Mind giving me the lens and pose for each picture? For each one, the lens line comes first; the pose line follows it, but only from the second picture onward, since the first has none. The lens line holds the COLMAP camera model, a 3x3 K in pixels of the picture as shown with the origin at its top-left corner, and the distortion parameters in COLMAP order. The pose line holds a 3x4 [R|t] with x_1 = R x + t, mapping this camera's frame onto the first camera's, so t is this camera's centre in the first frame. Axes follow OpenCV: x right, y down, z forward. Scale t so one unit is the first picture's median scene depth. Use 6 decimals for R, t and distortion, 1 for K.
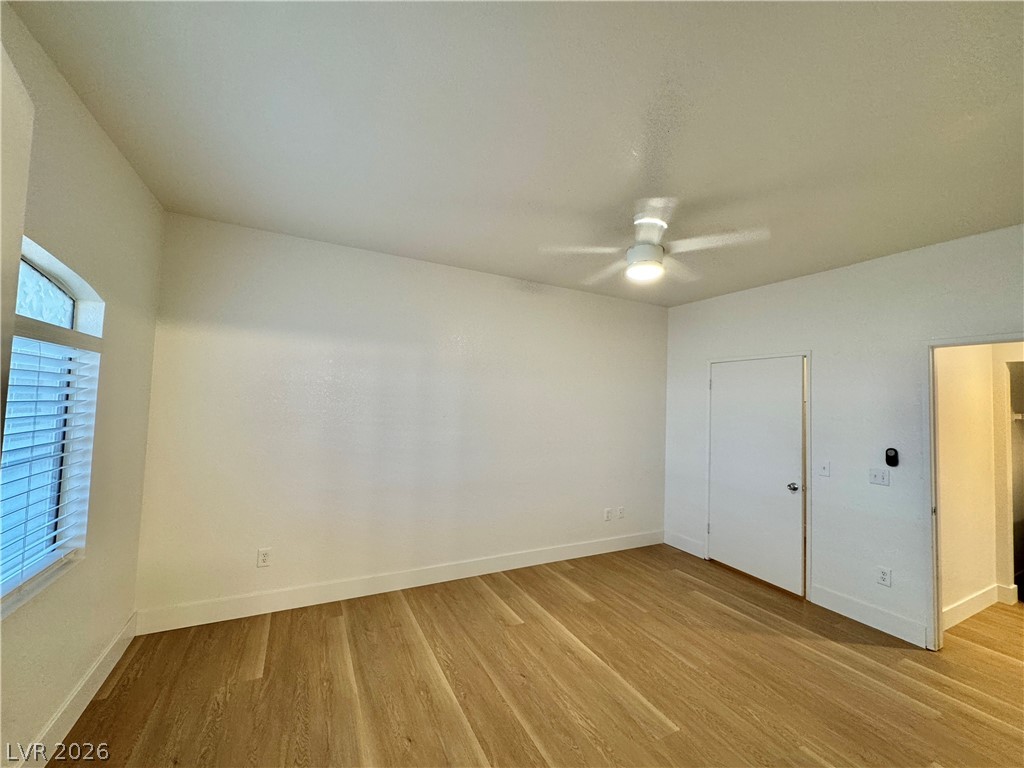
lens RADIAL K [[407.7, 0, 512.0], [0, 407.7, 384.0], [0, 0, 1]] dist [-0.003316, 0.000194]
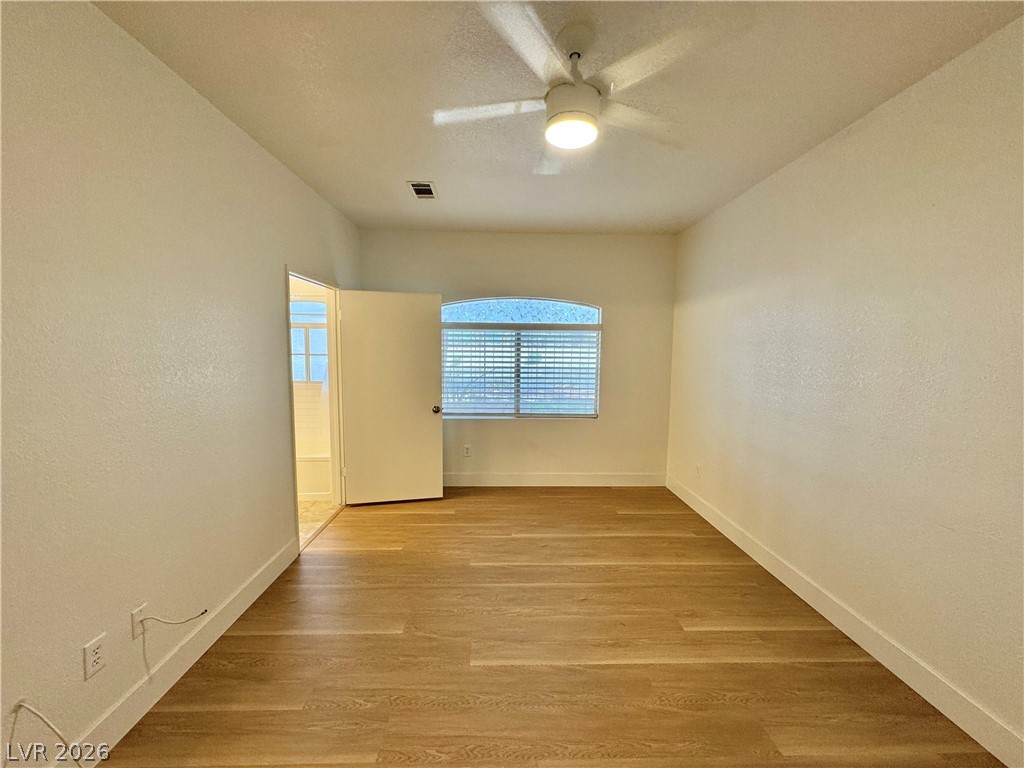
lens RADIAL K [[407.7, 0, 512.0], [0, 407.7, 384.0], [0, 0, 1]] dist [-0.003316, 0.000194]
pose [[-0.430684, 0.039526, -0.901637, 0.803008], [0.019380, 0.999215, 0.034546, 0.085219], [0.902295, -0.002596, -0.431112, 0.987994]]
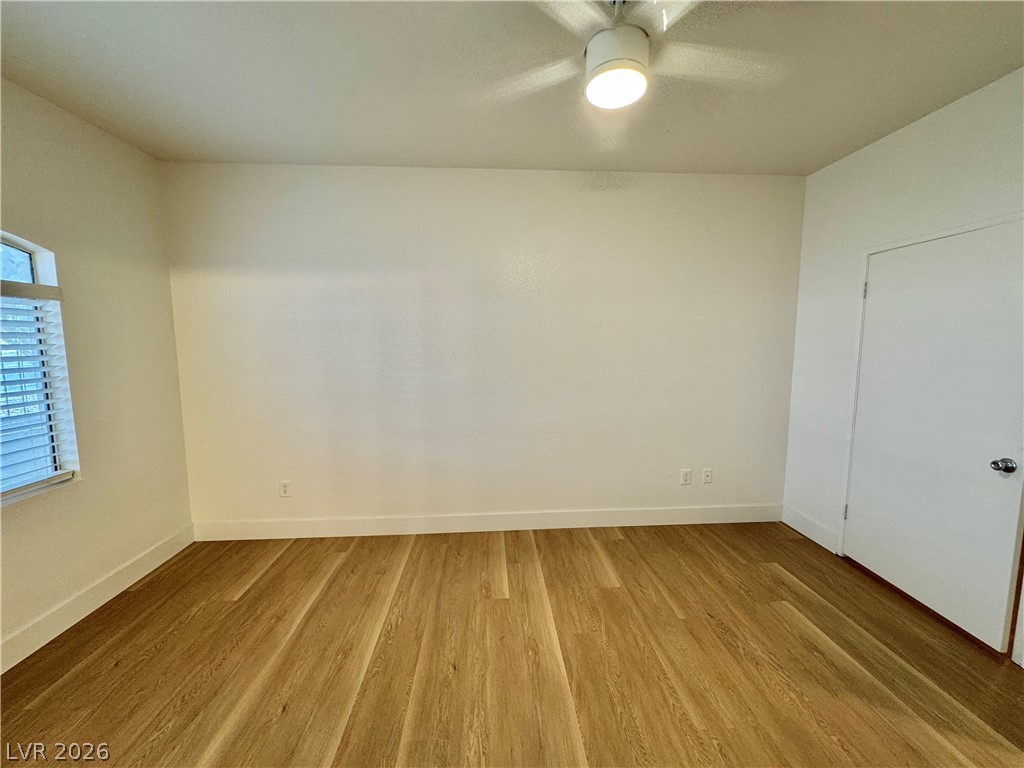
lens RADIAL K [[409.0, 0, 511.1], [0, 409.0, 381.3], [0, 0, 1]] dist [-0.002313, -0.000045]
pose [[0.915047, 0.002747, -0.403337, 0.350356], [0.054304, 0.990033, 0.129942, 0.039845], [0.399674, -0.140806, 0.905778, 0.296003]]
